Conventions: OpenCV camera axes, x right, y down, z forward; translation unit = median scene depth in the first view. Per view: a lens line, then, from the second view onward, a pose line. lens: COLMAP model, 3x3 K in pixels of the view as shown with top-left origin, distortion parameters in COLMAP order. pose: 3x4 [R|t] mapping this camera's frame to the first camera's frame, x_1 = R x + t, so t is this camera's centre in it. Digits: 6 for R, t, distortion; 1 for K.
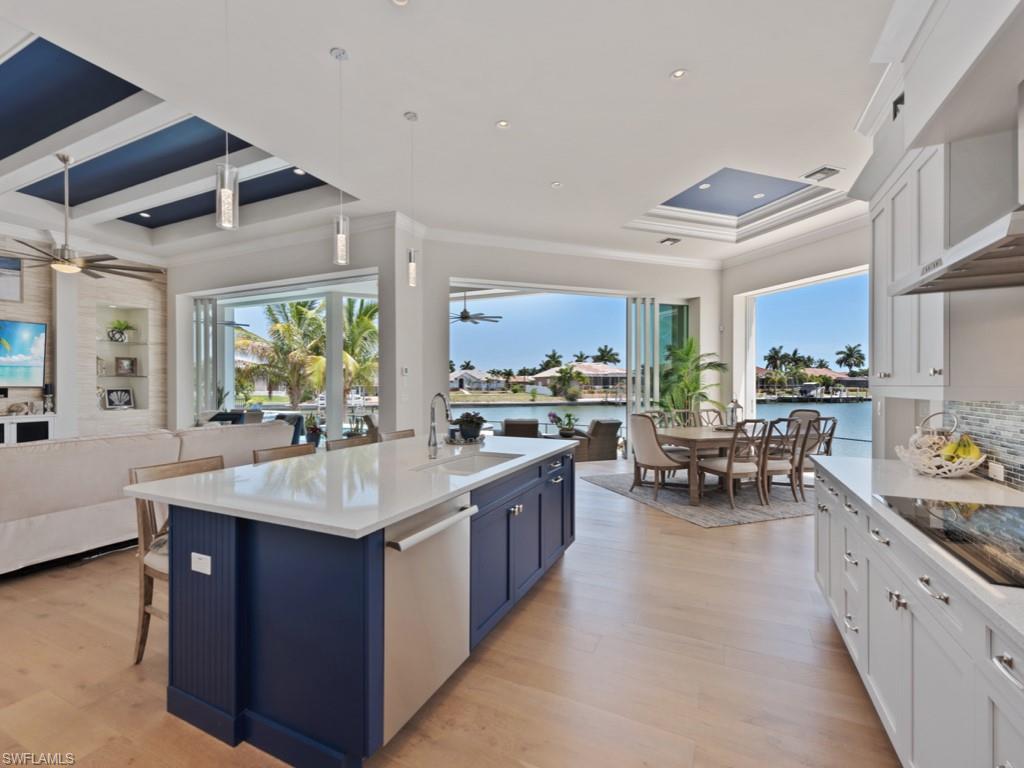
lens RADIAL K [[446.0, 0, 507.9], [0, 446.0, 387.5], [0, 0, 1]] dist [0.009849, -0.000111]
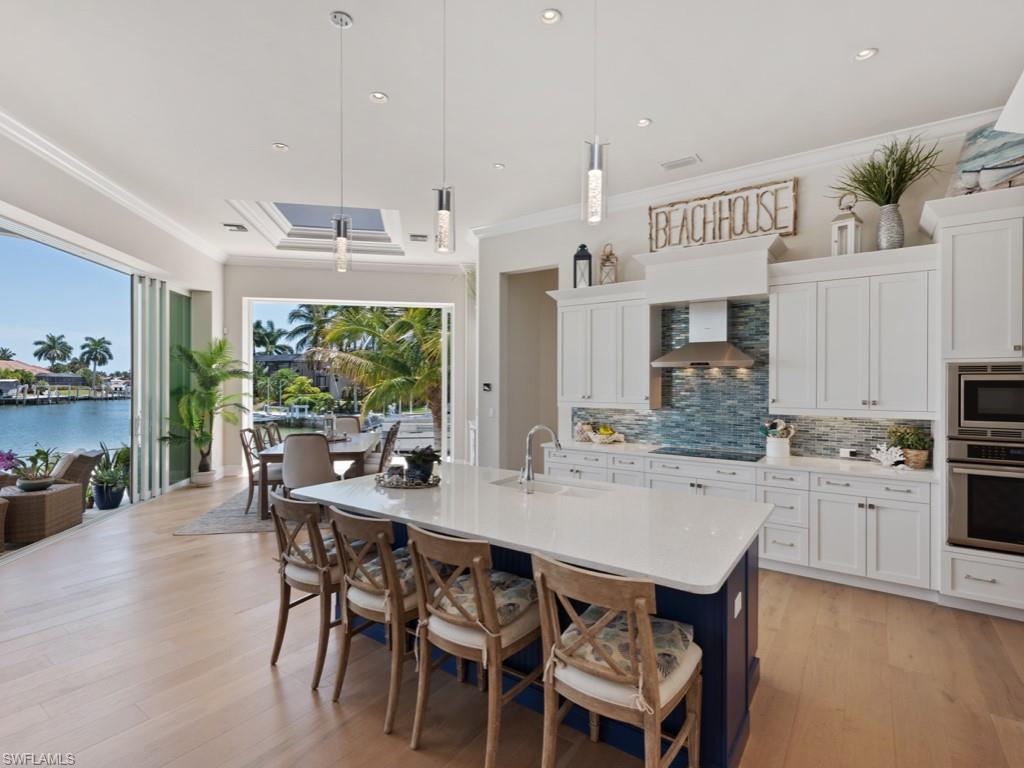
lens RADIAL K [[501.9, 0, 507.9], [0, 501.9, 382.4], [0, 0, 1]] dist [0.007522, -0.001048]
pose [[0.163347, 0.000359, 0.986569, -0.031684], [0.003537, 0.999993, -0.000949, -0.002032], [-0.986562, 0.003644, 0.163344, 0.021729]]
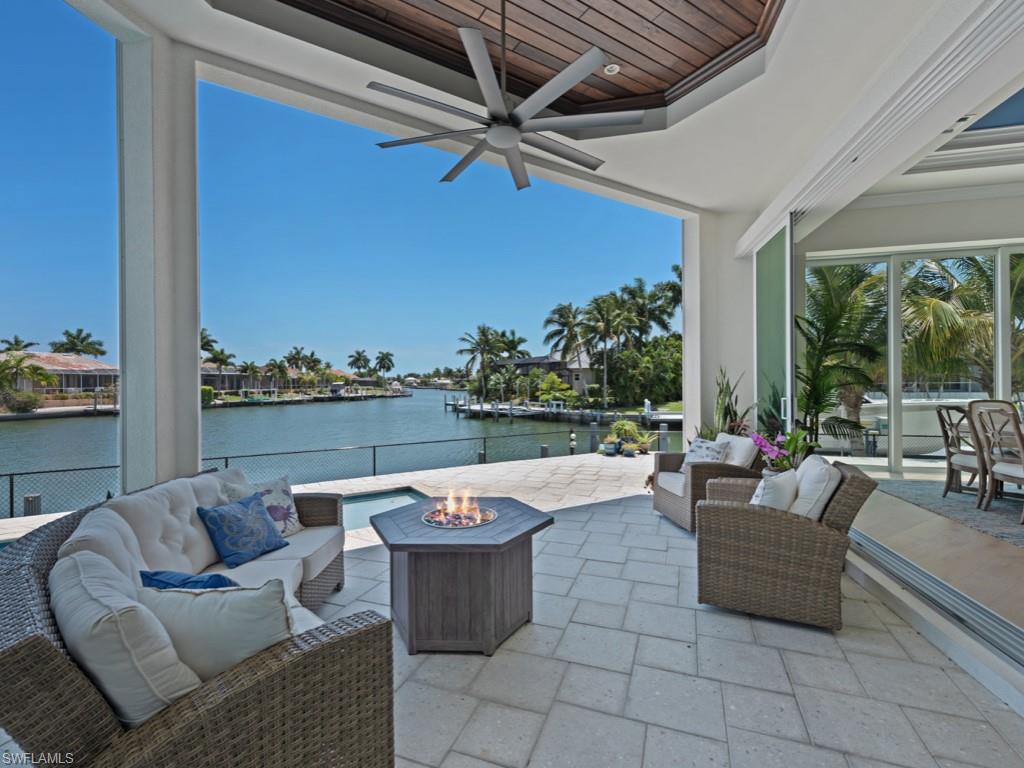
lens RADIAL K [[457.4, 0, 512.0], [0, 457.4, 384.0], [0, 0, 1]] dist [-0.003640, -0.000722]
pose [[0.528678, -0.004832, 0.848809, -0.029681], [0.013026, 0.999912, -0.002421, 0.000798], [-0.848722, 0.012337, 0.528695, 0.077303]]
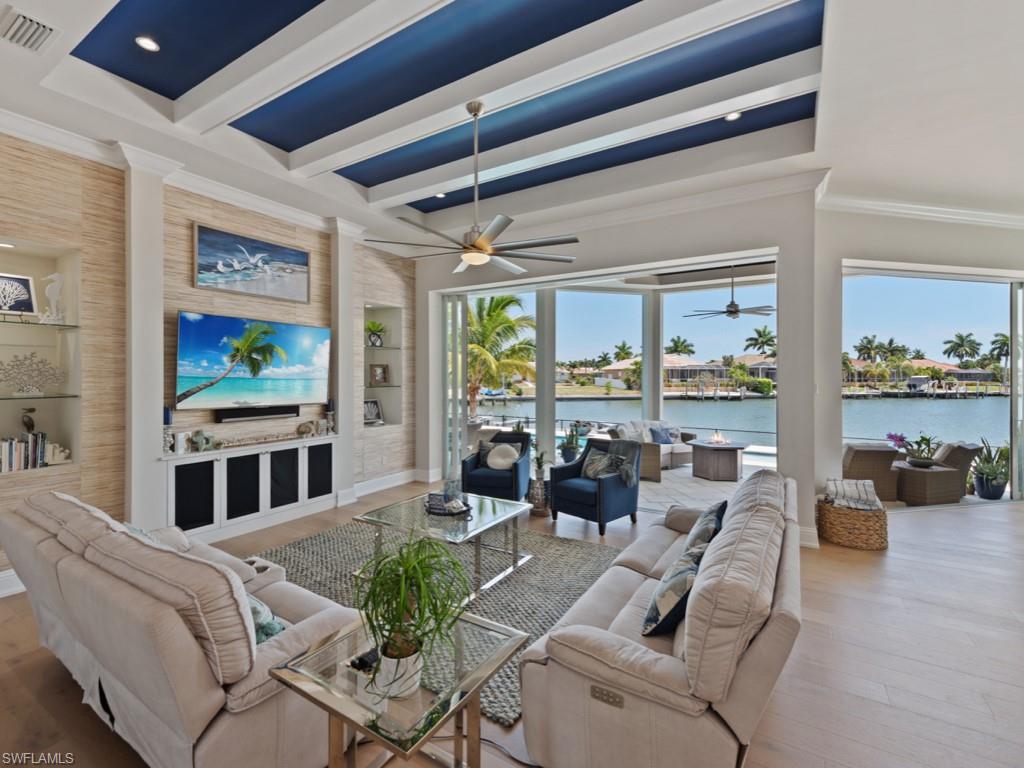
lens RADIAL K [[449.7, 0, 509.9], [0, 449.7, 375.8], [0, 0, 1]] dist [0.002067, 0.000430]
pose [[0.993427, 0.001407, -0.114457, -0.036039], [-0.002209, 0.999974, -0.006879, -0.002864], [0.114444, 0.007086, 0.993404, 0.012057]]
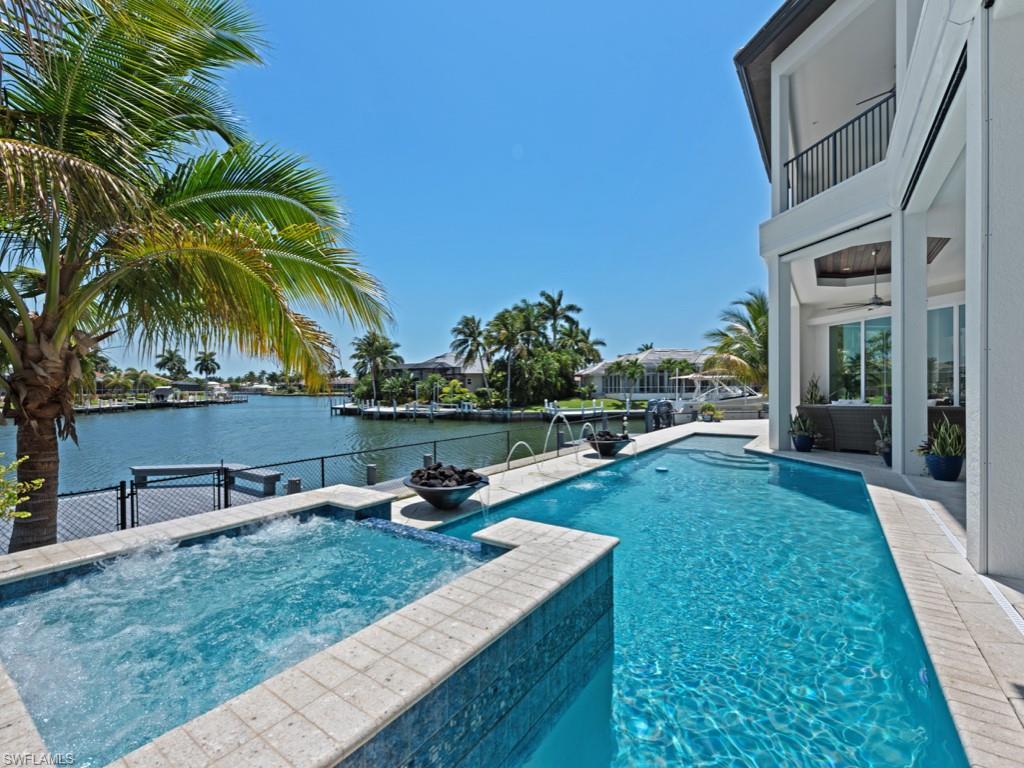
lens RADIAL K [[446.0, 0, 507.9], [0, 446.0, 387.5], [0, 0, 1]] dist [0.009849, -0.000111]
pose [[0.173535, -0.001437, 0.984827, -0.110345], [0.013871, 0.999903, -0.000985, 0.001785], [-0.984730, 0.013832, 0.173539, 0.151392]]
